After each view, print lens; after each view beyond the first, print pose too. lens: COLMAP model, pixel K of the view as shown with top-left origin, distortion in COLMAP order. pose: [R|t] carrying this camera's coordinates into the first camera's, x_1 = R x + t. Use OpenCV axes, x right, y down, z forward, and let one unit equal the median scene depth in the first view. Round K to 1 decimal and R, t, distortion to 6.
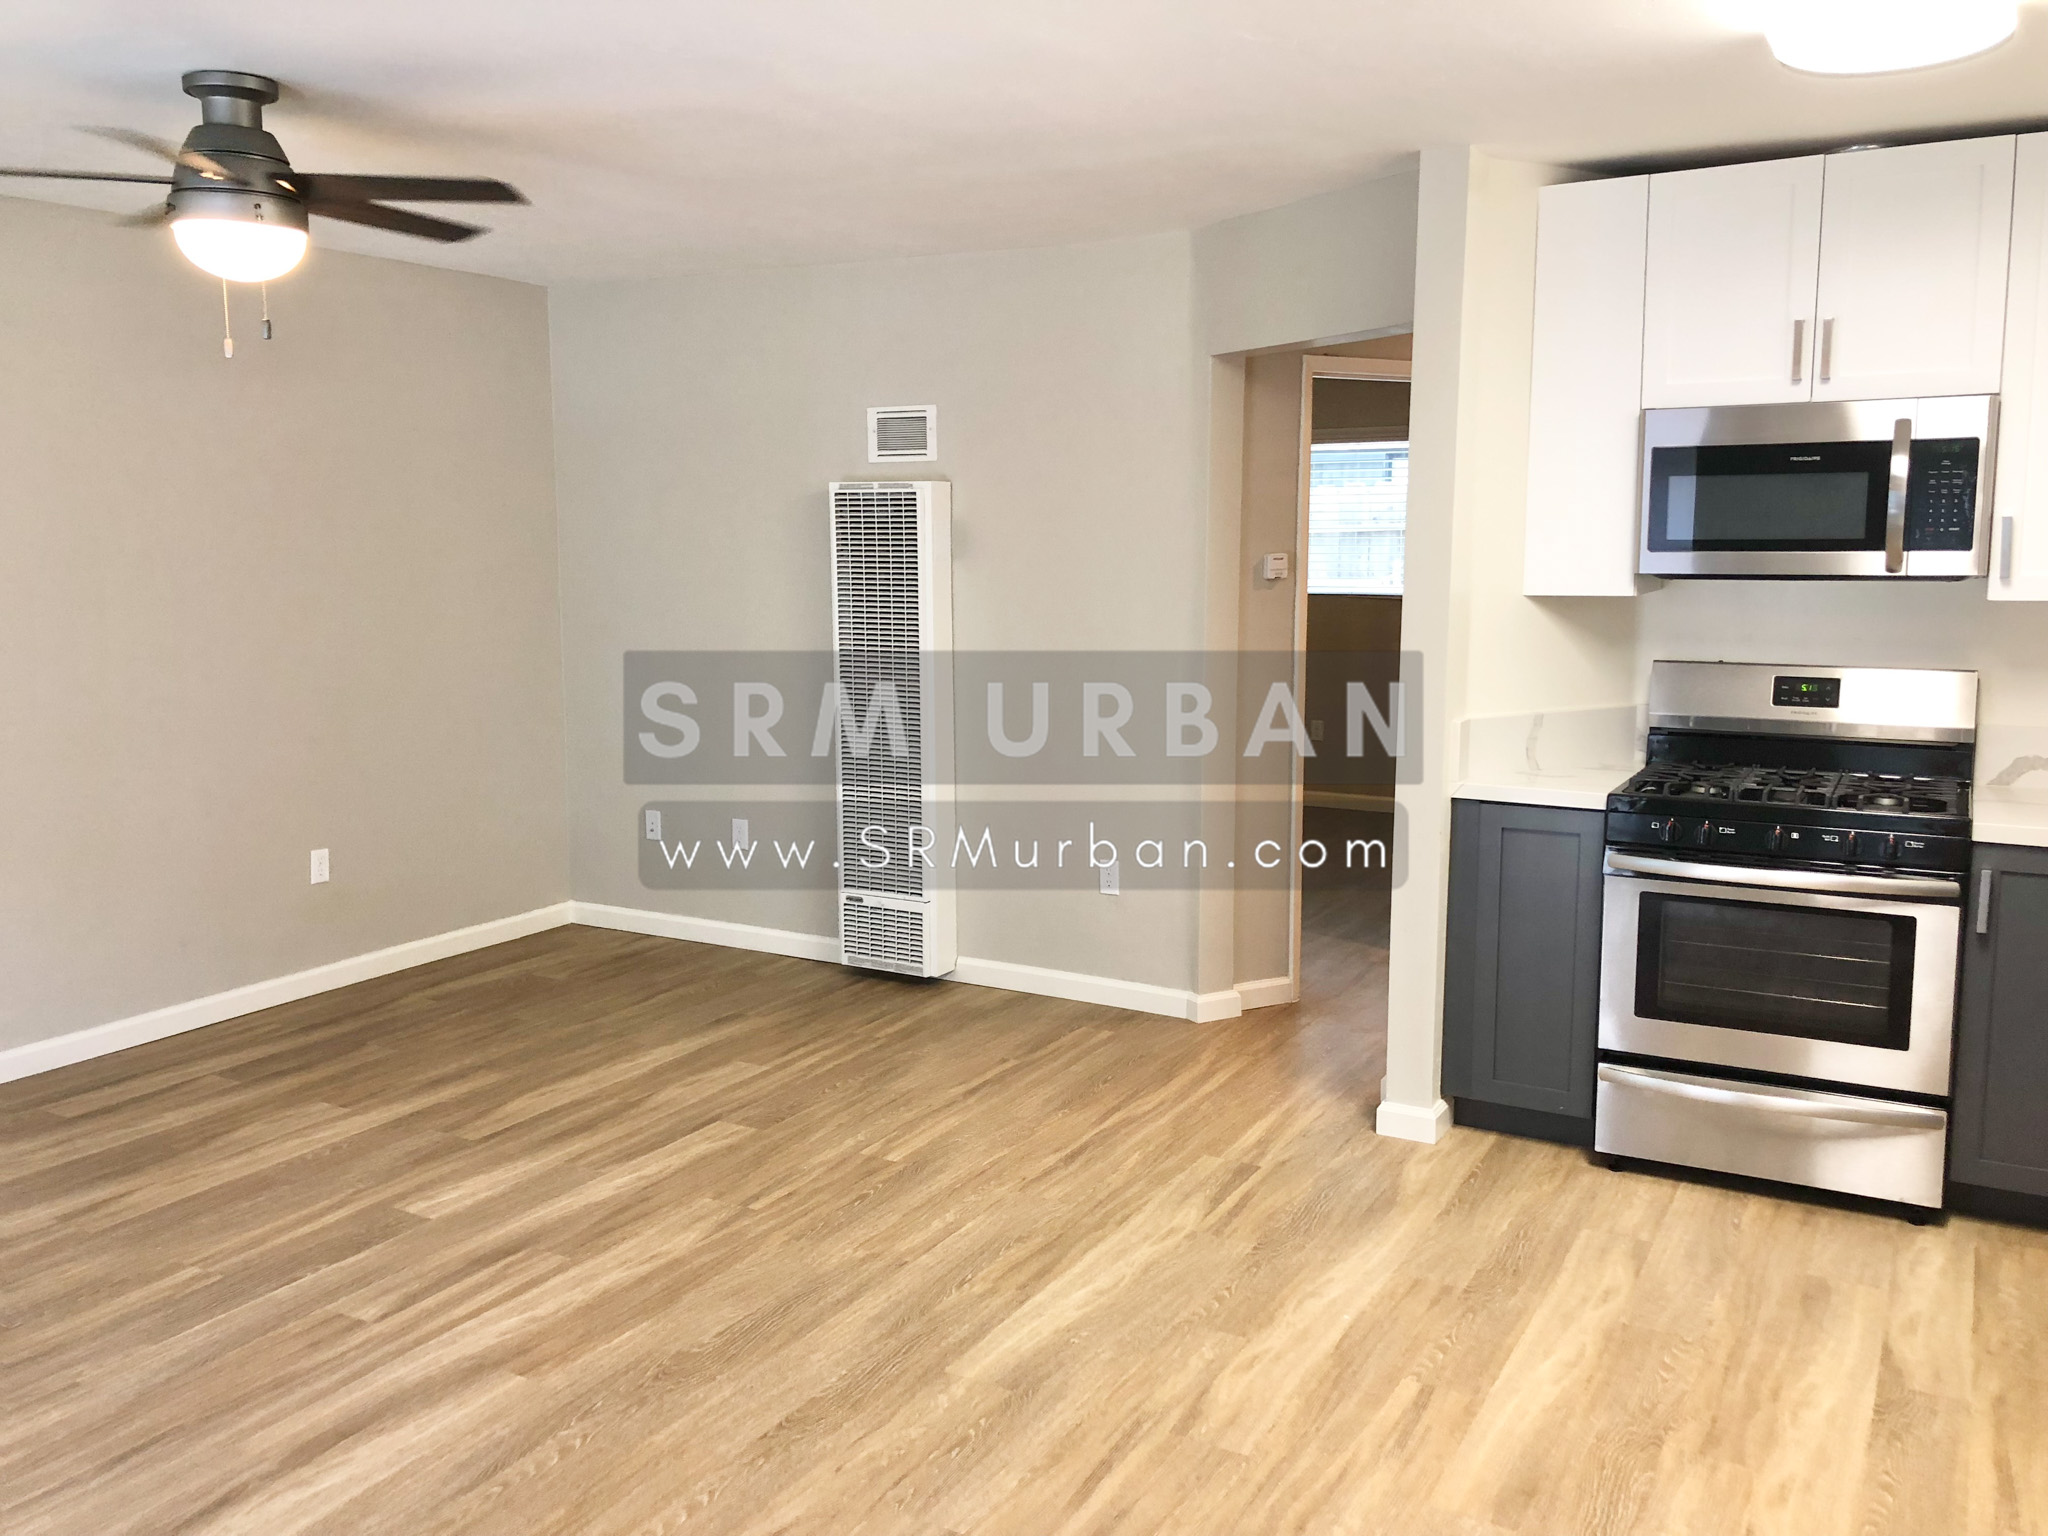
lens RADIAL K [[1675.9, 0, 1035.2], [0, 1675.9, 746.2], [0, 0, 1]] dist [0.047189, -0.046501]
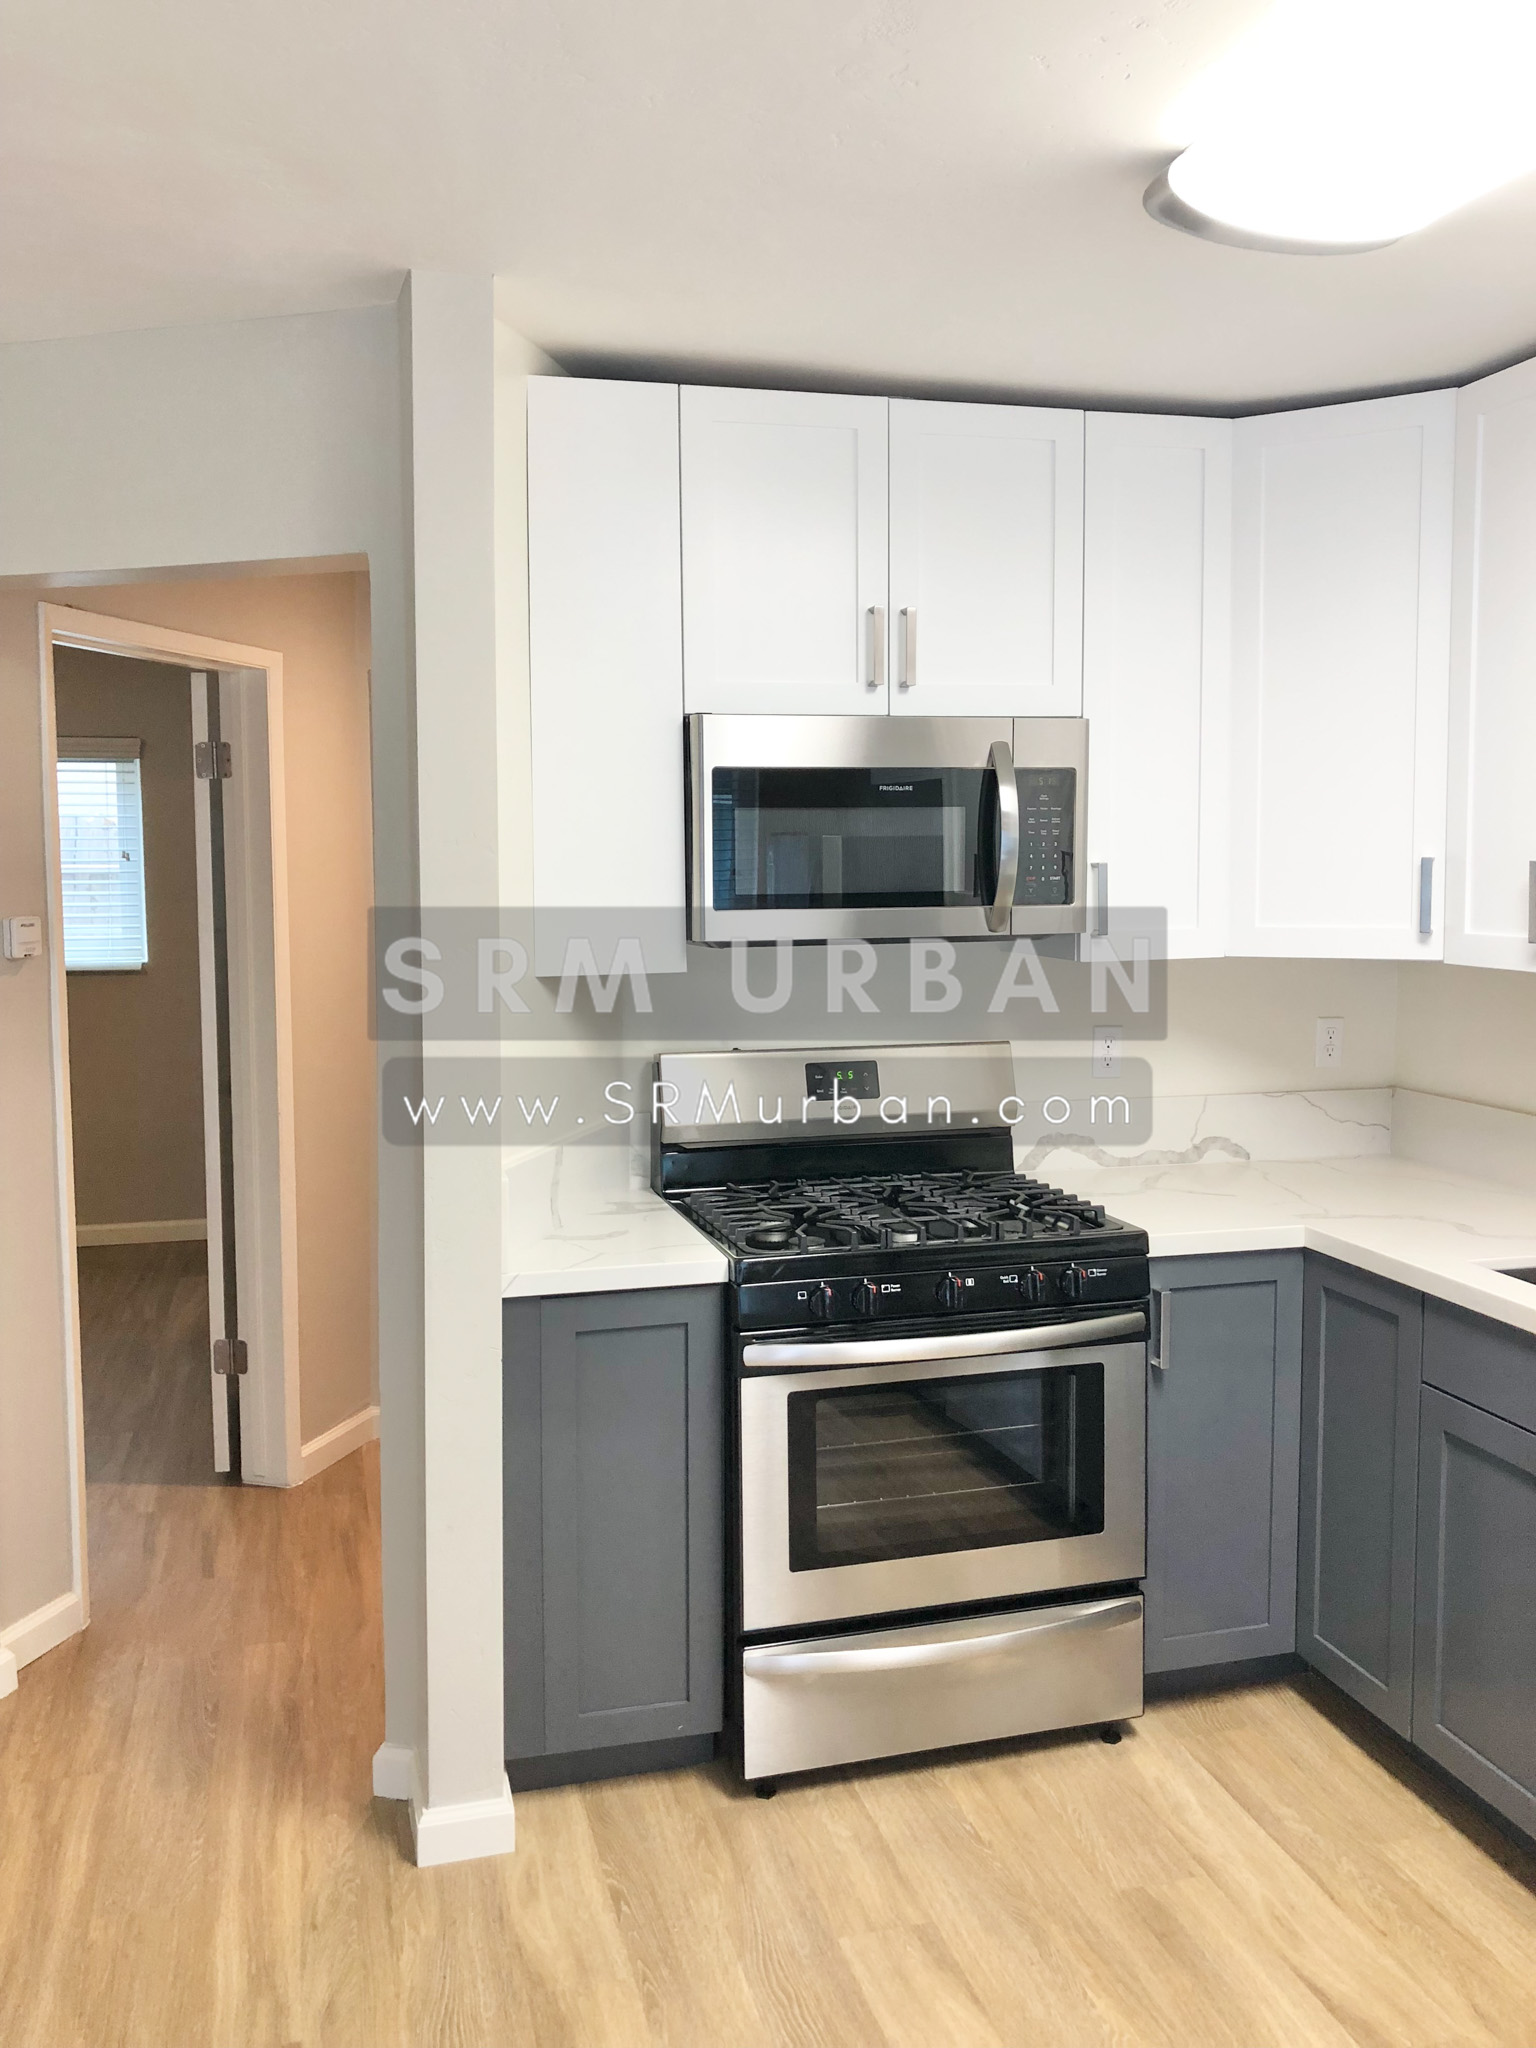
lens RADIAL K [[1675.9, 0, 773.3], [0, 1675.9, 1007.1], [0, 0, 1]] dist [0.047189, -0.046501]
pose [[0.712301, -0.060568, 0.699255, -0.134106], [0.092119, 0.995719, -0.007590, -0.073924], [-0.695802, 0.069822, 0.714832, 0.528402]]
